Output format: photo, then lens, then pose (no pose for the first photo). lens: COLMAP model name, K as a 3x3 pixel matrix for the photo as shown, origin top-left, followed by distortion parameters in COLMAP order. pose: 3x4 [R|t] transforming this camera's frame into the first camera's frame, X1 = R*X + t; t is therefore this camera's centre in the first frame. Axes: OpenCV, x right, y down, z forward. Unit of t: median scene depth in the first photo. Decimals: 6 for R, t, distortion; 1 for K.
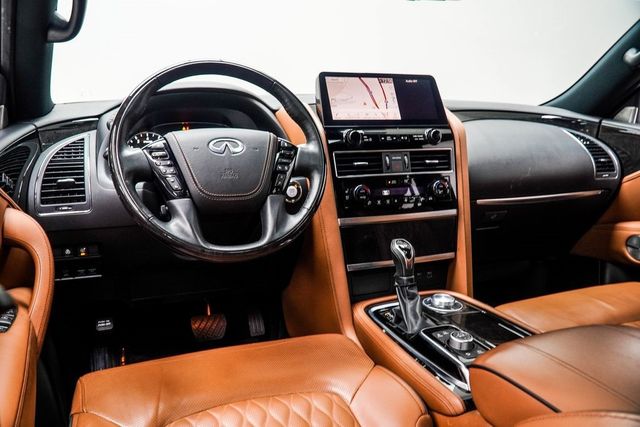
lens RADIAL K [[509.4, 0, 320.0], [0, 509.4, 213.5], [0, 0, 1]] dist [0.000459, -0.000159]
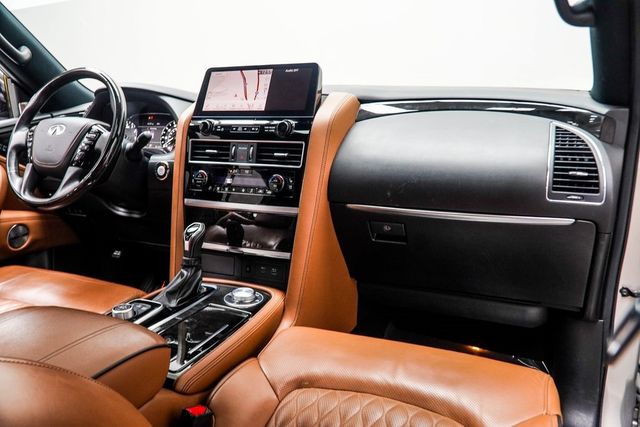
lens RADIAL K [[509.4, 0, 320.0], [0, 509.4, 213.5], [0, 0, 1]] dist [0.000459, -0.000159]
pose [[0.676027, 0.145598, -0.722350, 1.009264], [-0.131491, 0.988387, 0.076162, -0.077918], [0.725050, 0.043495, 0.687321, 0.414093]]
